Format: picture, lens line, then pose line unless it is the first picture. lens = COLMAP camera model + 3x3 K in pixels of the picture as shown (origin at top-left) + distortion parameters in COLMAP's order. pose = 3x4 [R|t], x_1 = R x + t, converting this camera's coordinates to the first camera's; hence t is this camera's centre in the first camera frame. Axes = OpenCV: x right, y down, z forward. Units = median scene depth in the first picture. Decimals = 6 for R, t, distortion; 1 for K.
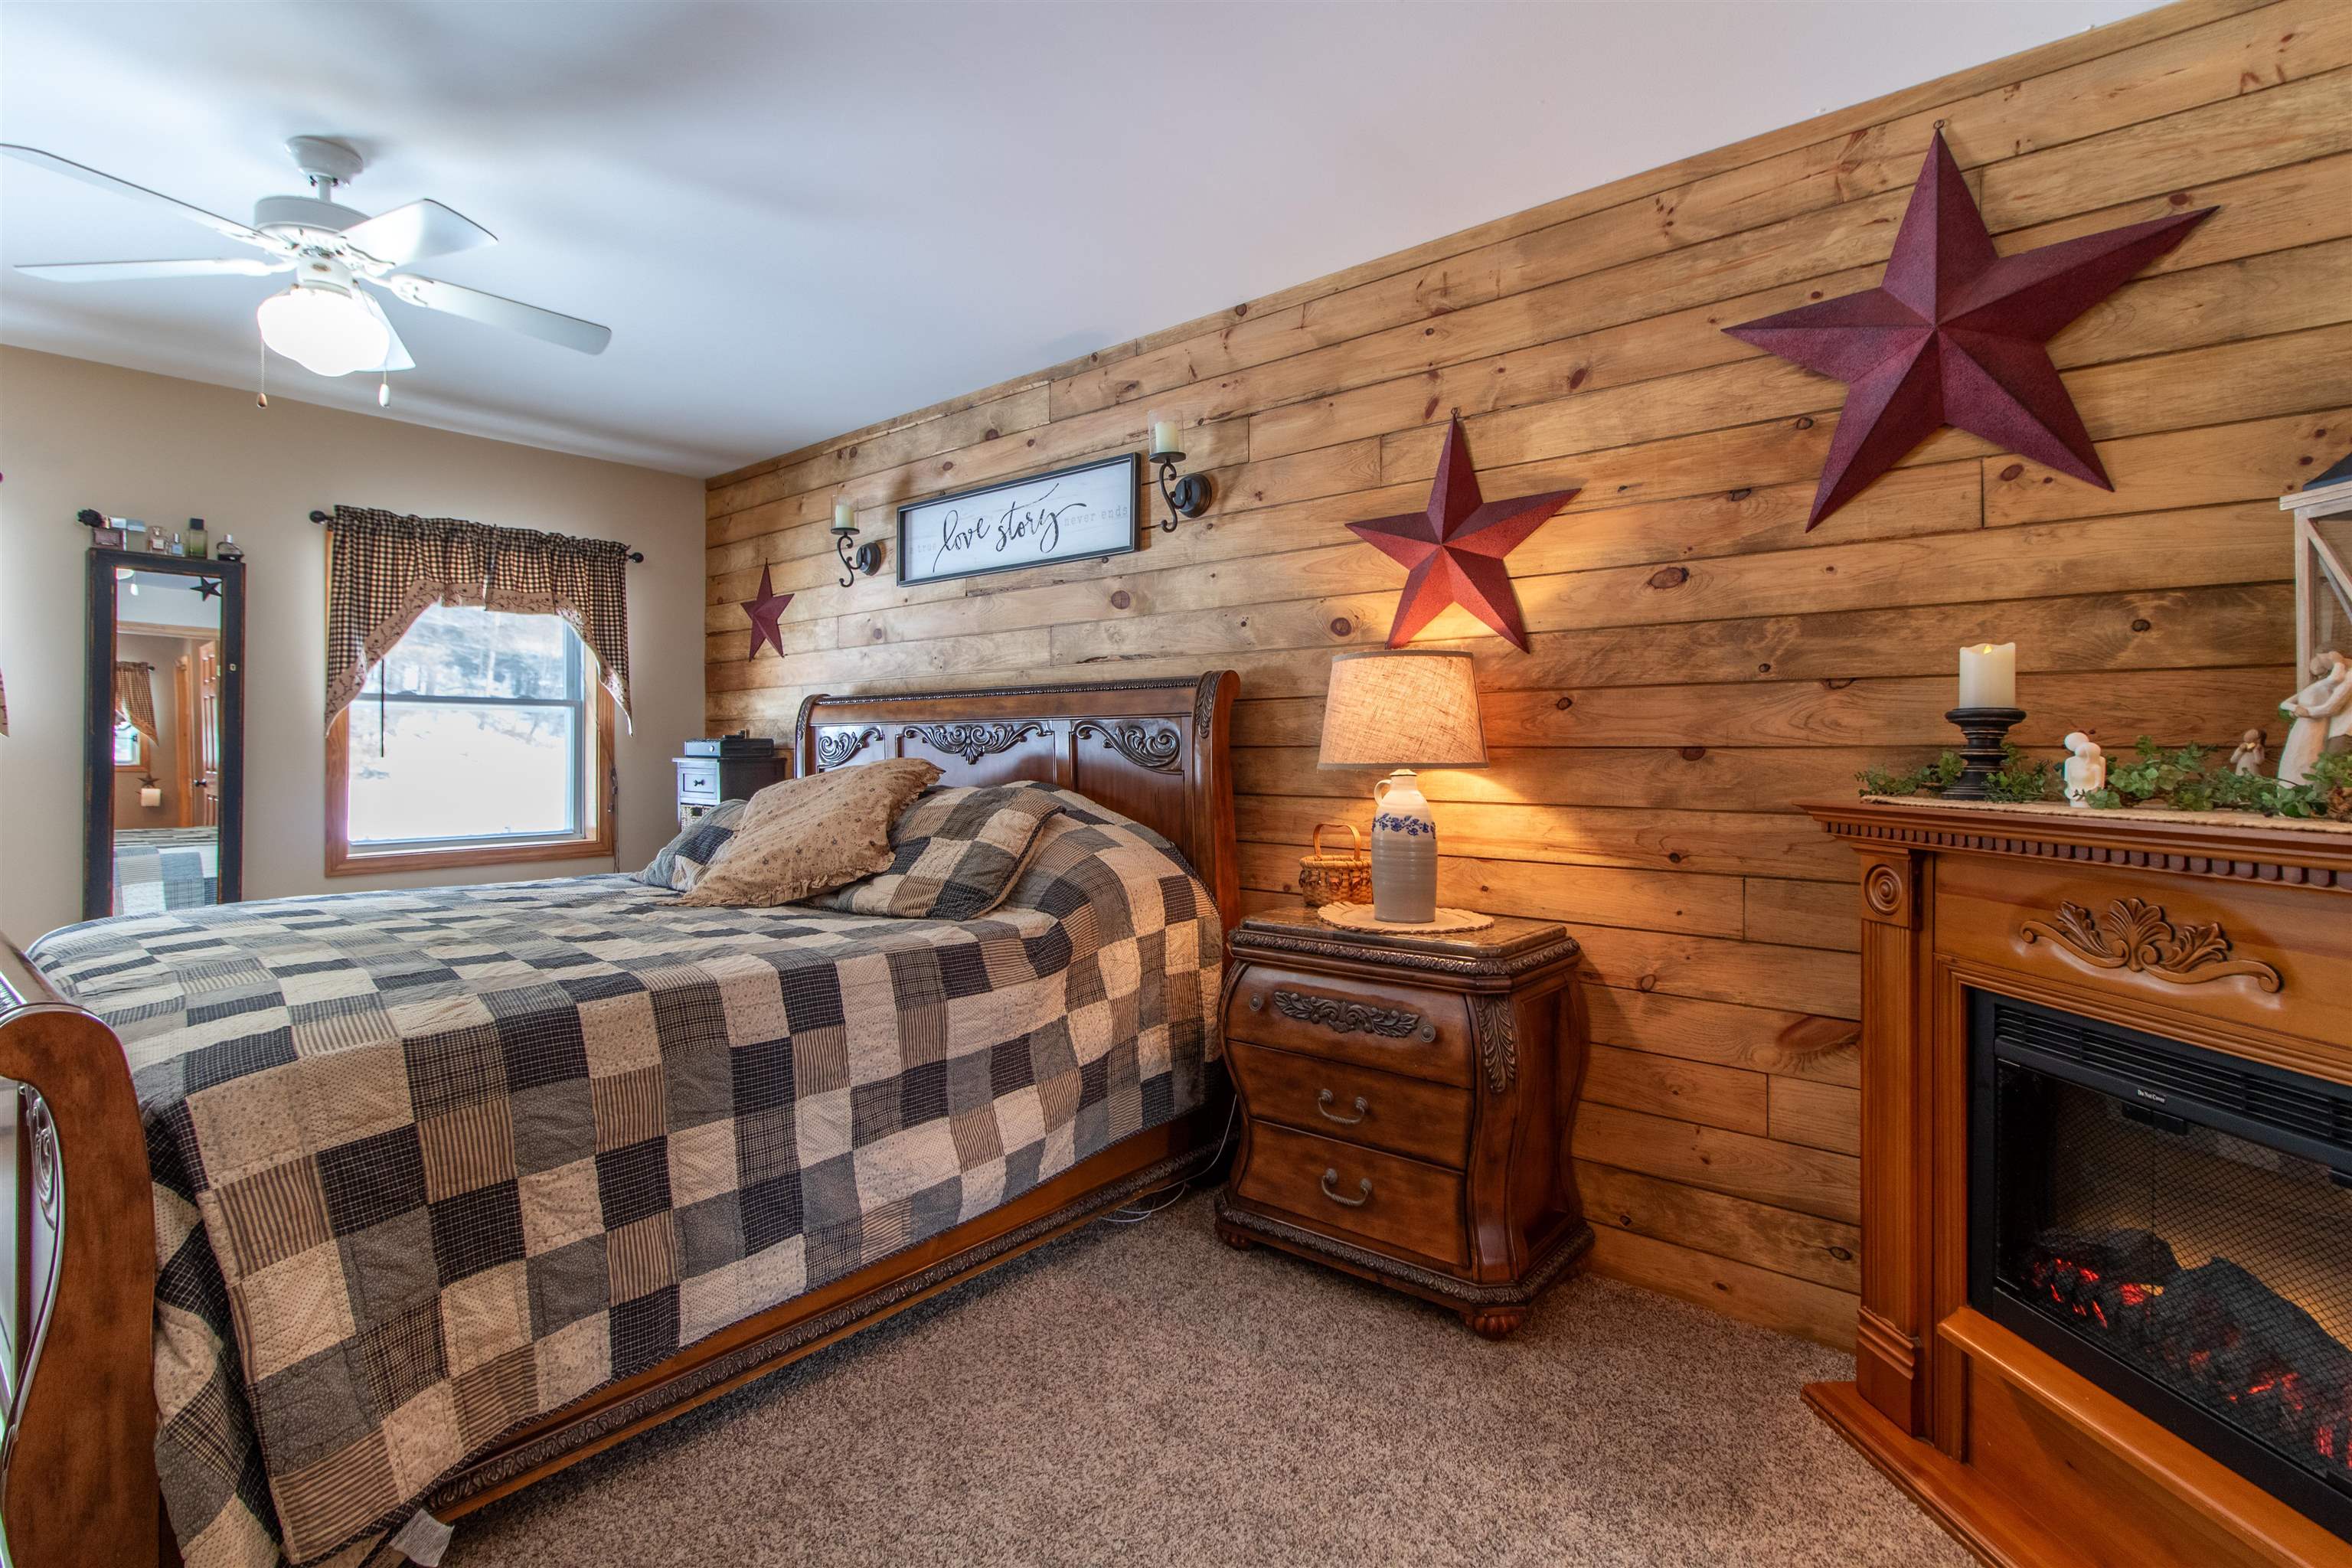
lens RADIAL K [[1102.8, 0, 1154.5], [0, 1102.8, 745.8], [0, 0, 1]] dist [0.000668, -0.001859]
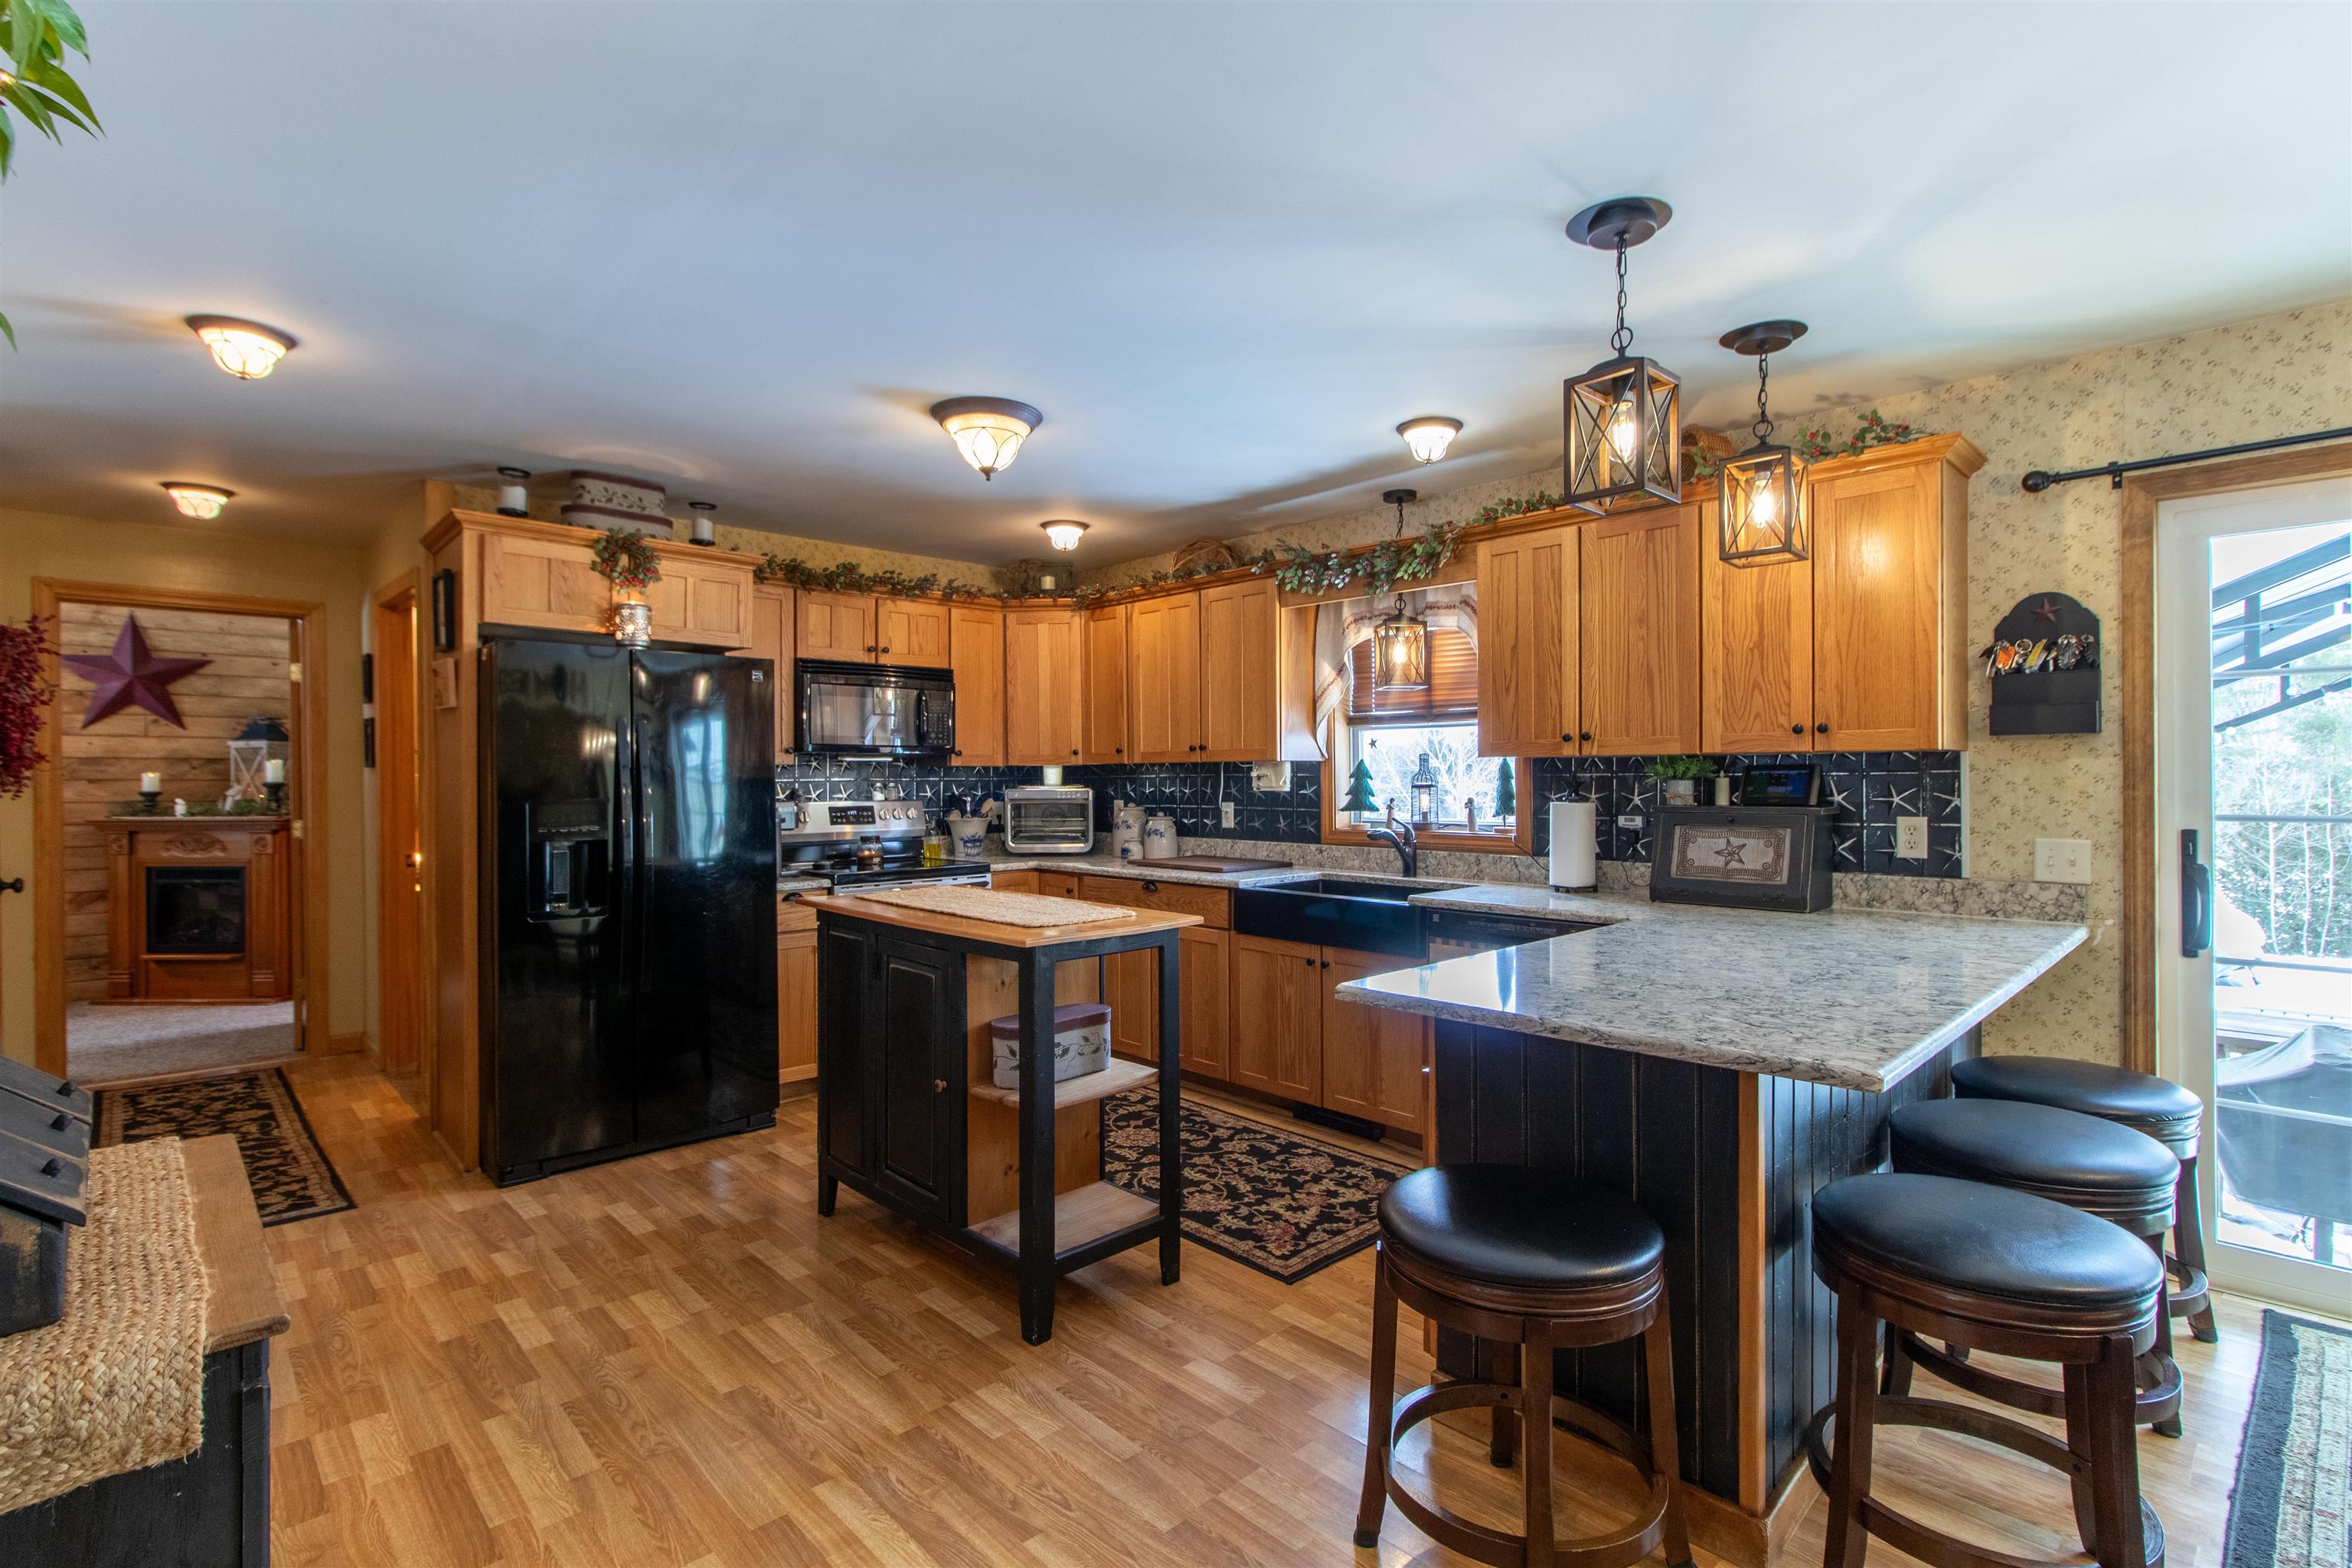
lens RADIAL K [[1102.8, 0, 1200.1], [0, 1102.8, 778.3], [0, 0, 1]] dist [0.000668, -0.001859]
pose [[0.089697, -0.001578, 0.995968, -1.519657], [0.002304, 0.999996, 0.001376, -0.044047], [-0.995966, 0.002171, 0.089701, -1.648006]]
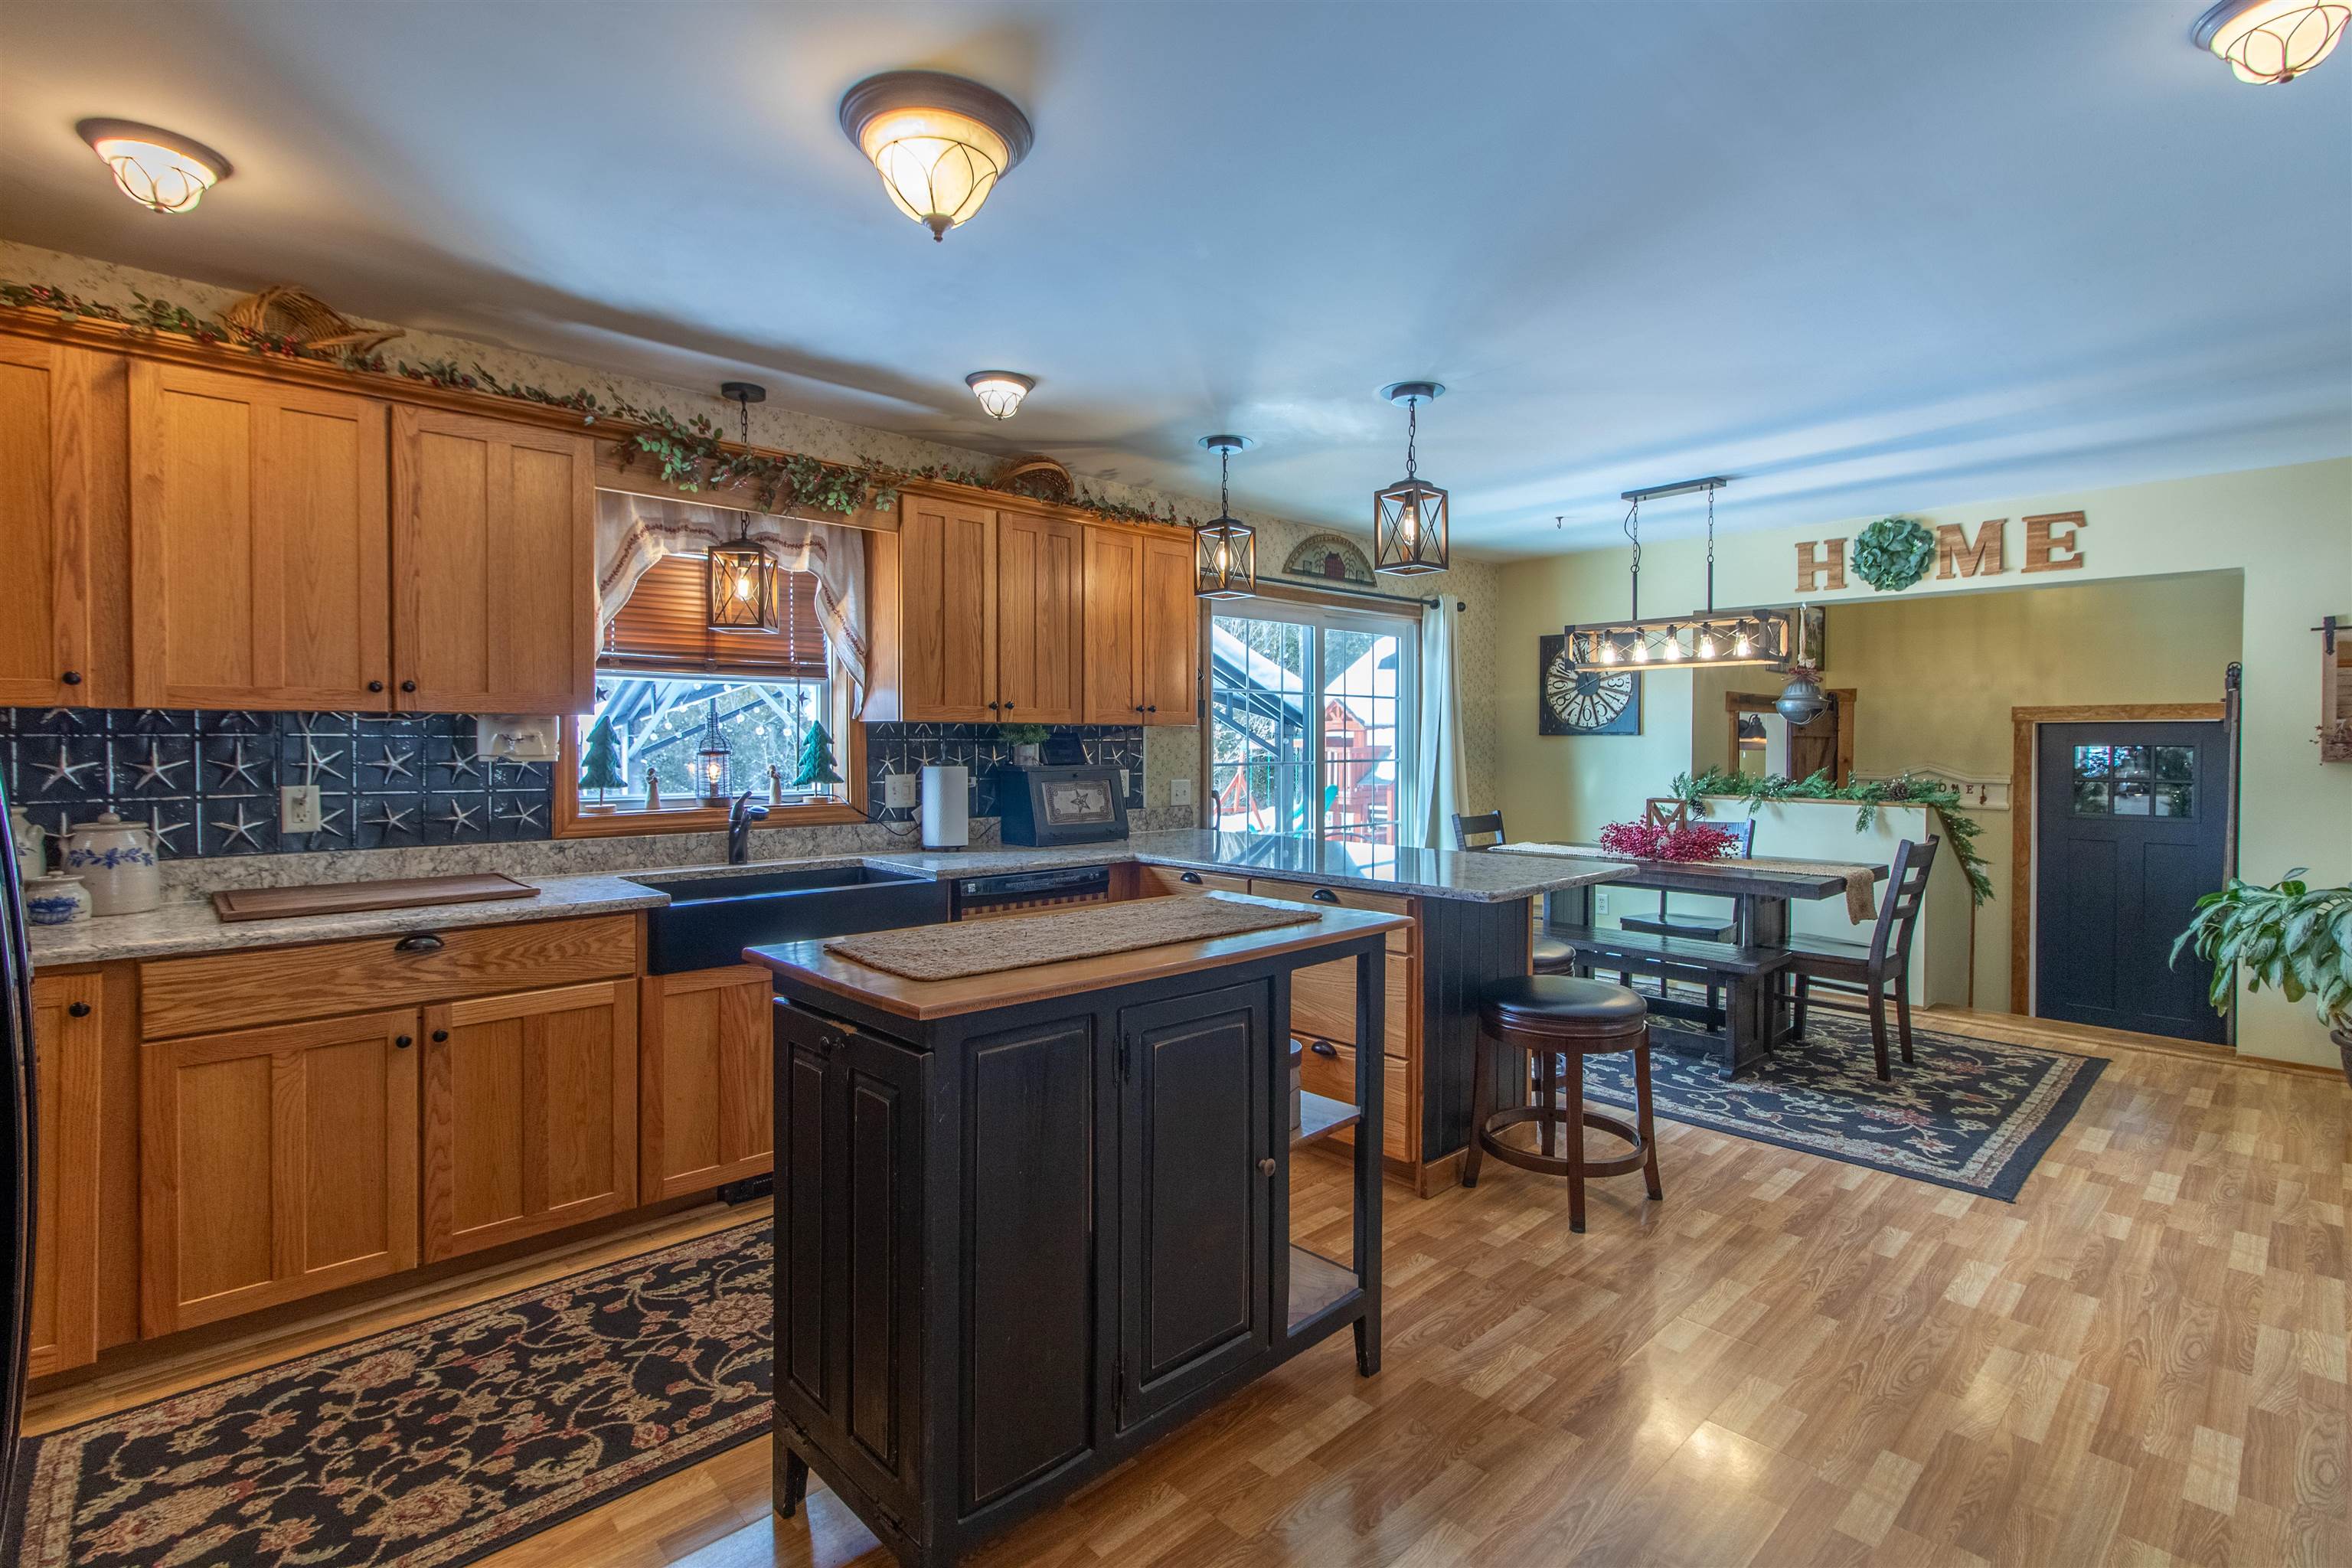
lens RADIAL K [[1102.8, 0, 1140.5], [0, 1102.8, 757.1], [0, 0, 1]] dist [0.000668, -0.001859]
pose [[-0.993483, -0.003901, 0.113911, -0.607638], [-0.002440, 0.999913, 0.012962, -0.042329], [-0.113952, 0.012599, -0.993406, -0.668726]]
